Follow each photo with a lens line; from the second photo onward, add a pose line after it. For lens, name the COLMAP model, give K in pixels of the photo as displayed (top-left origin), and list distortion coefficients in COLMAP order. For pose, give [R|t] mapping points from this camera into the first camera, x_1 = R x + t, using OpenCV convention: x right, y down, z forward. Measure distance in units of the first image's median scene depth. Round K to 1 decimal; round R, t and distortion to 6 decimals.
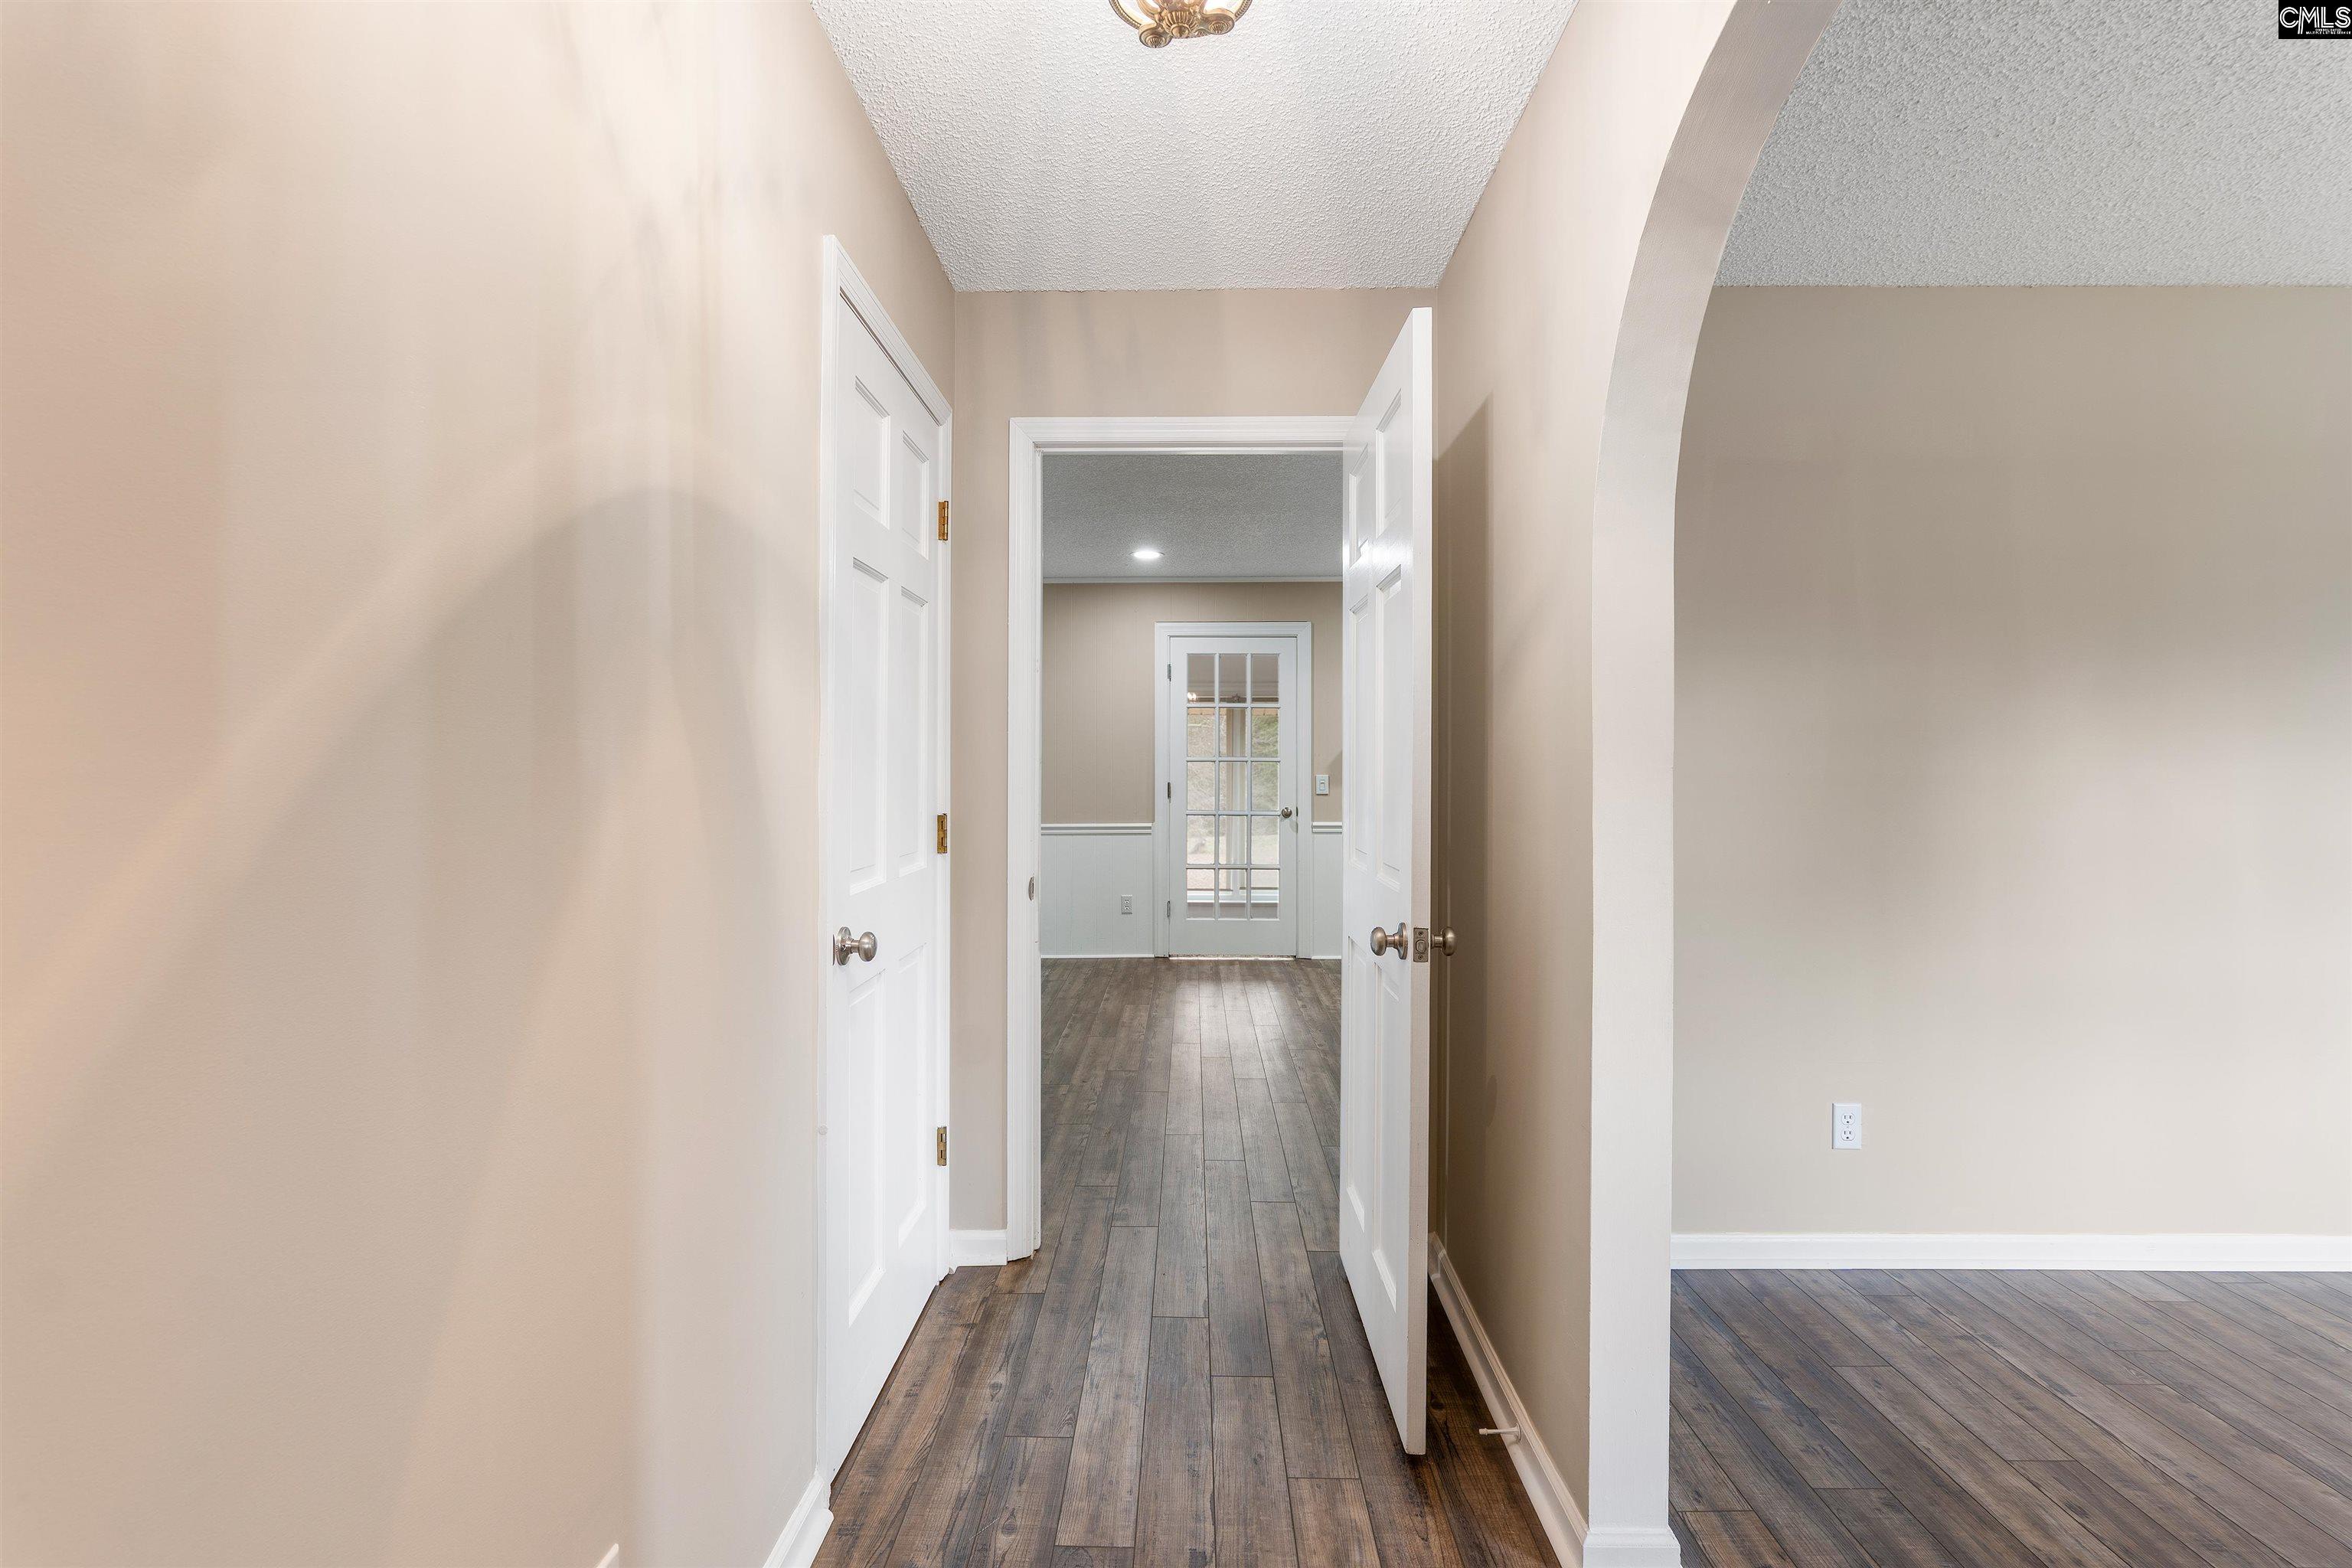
lens RADIAL K [[1100.8, 0, 1169.5], [0, 1100.8, 775.4], [0, 0, 1]] dist [-0.016082, 0.001586]
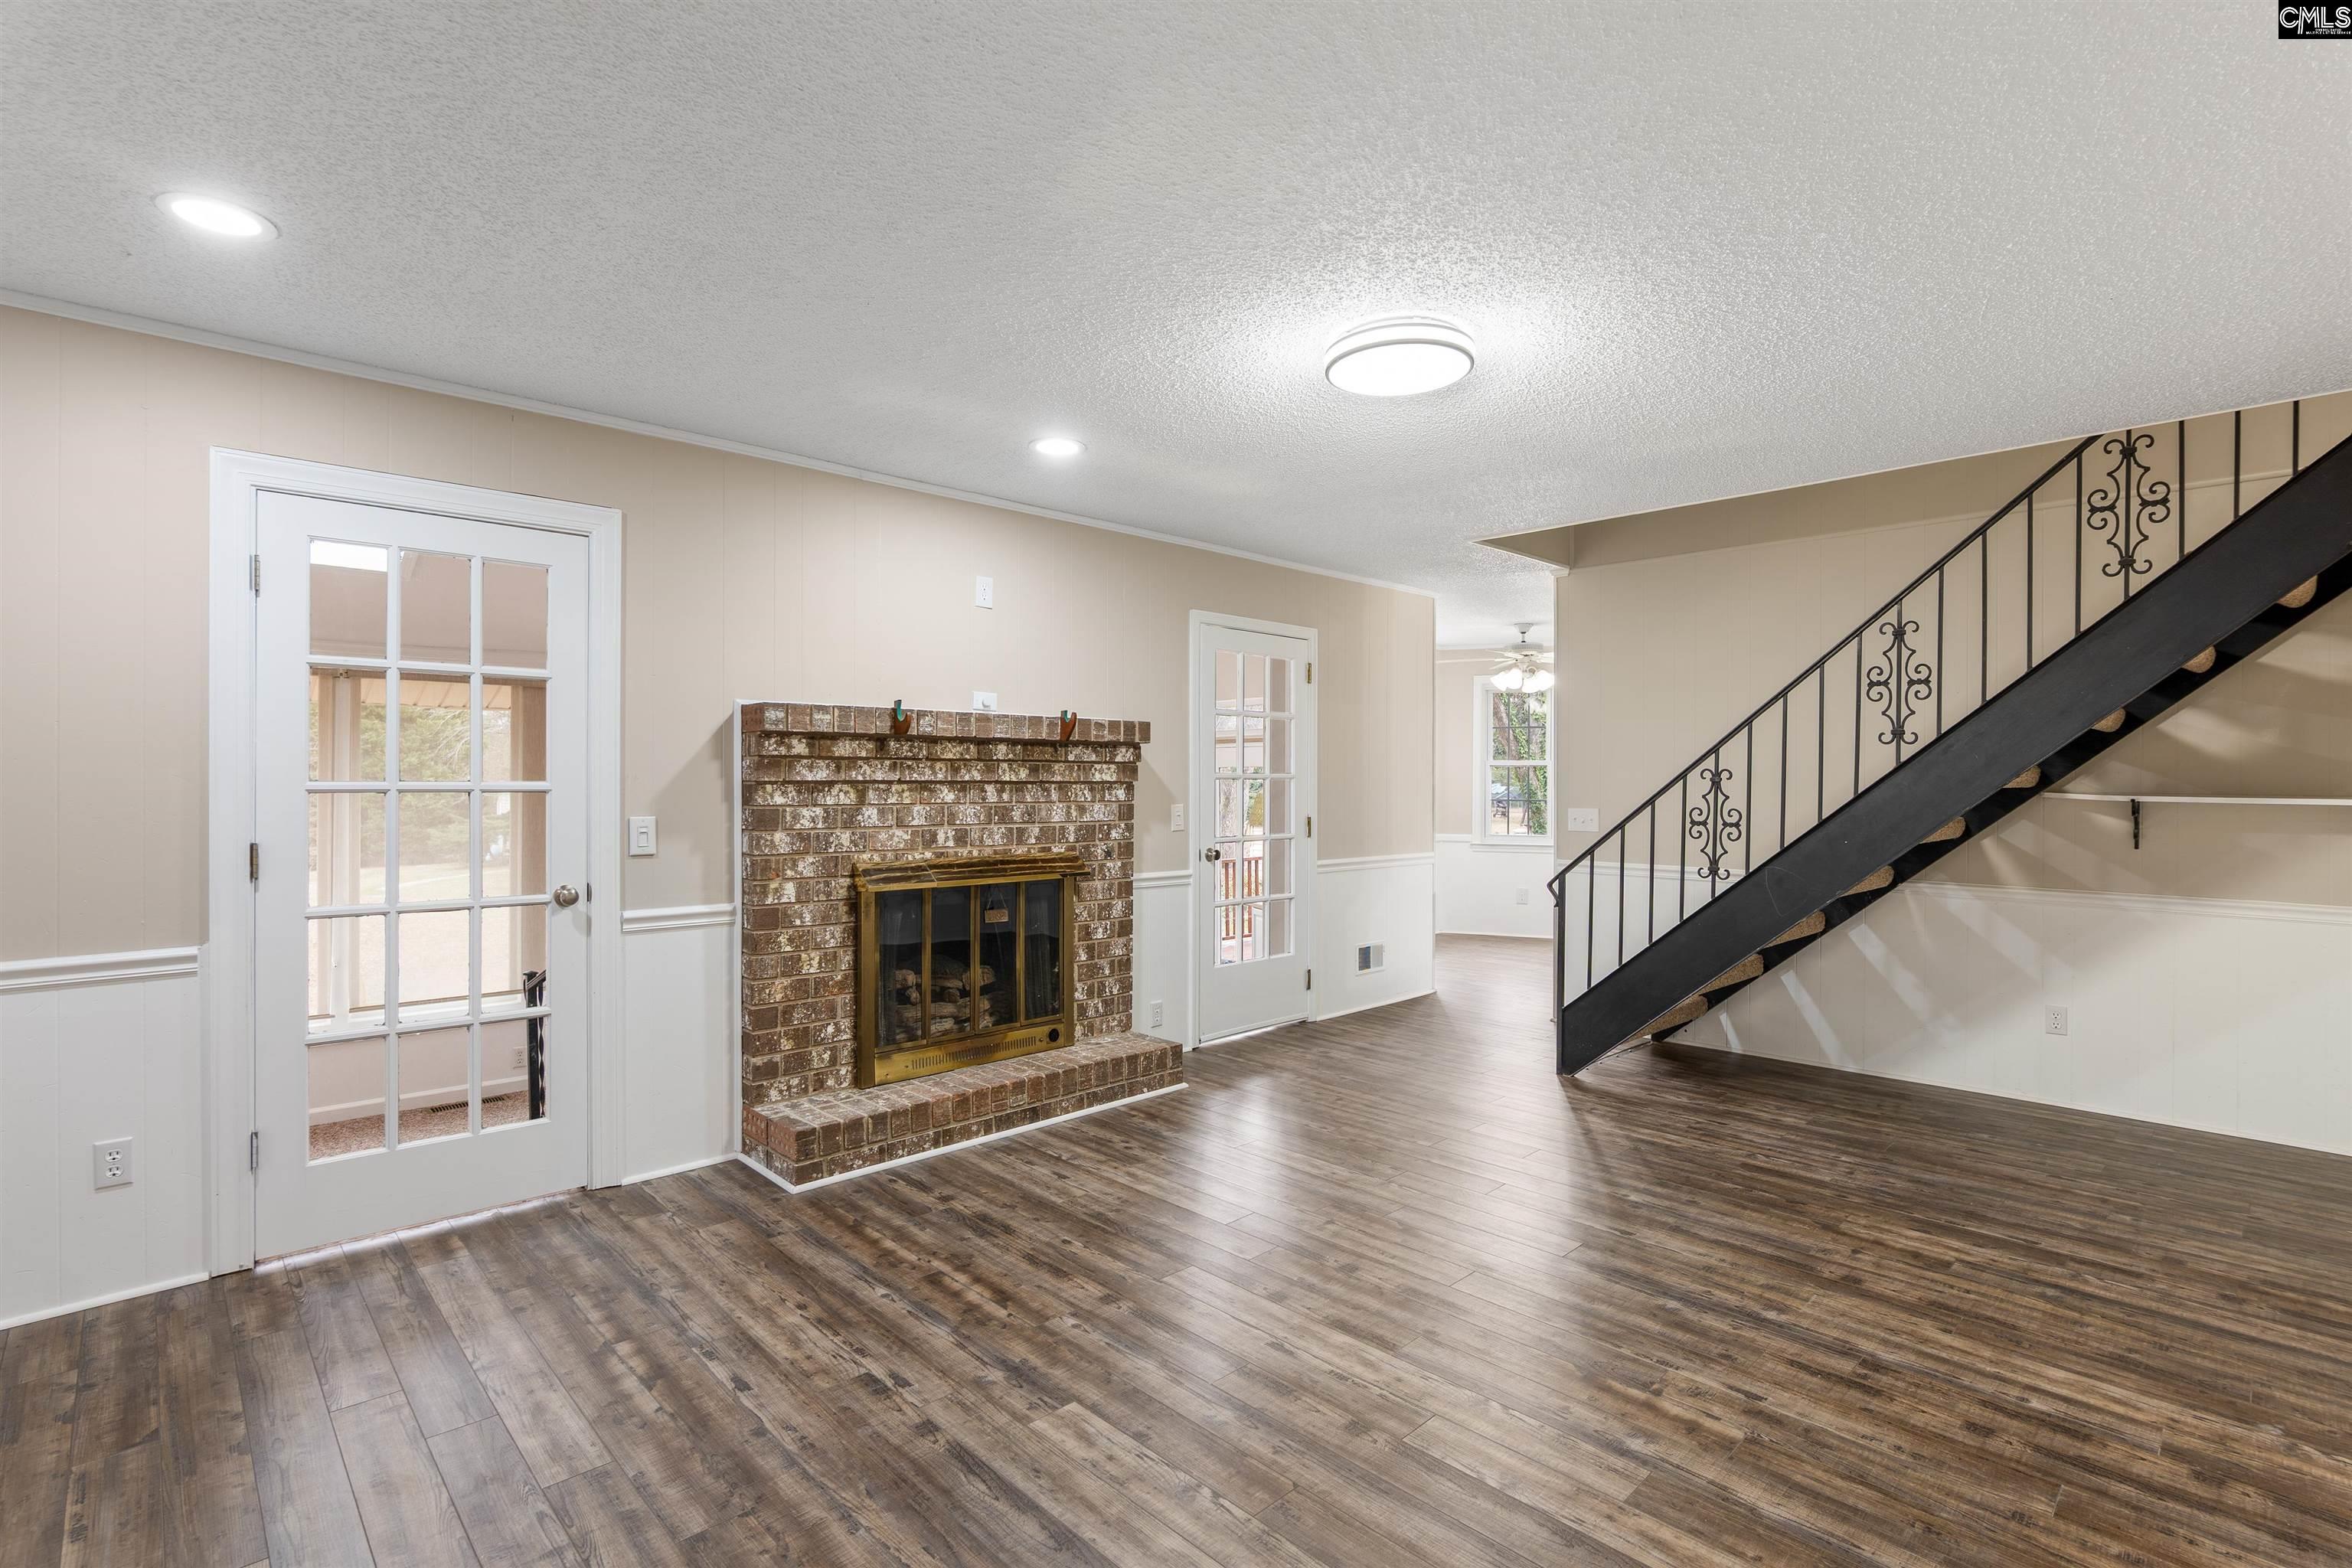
lens RADIAL K [[1100.8, 0, 1178.5], [0, 1100.8, 788.2], [0, 0, 1]] dist [-0.016082, 0.001586]
pose [[0.709655, -0.000765, 0.704549, -0.041632], [0.007035, 0.999957, -0.006000, -0.008770], [-0.704514, 0.009214, 0.709630, 0.470939]]
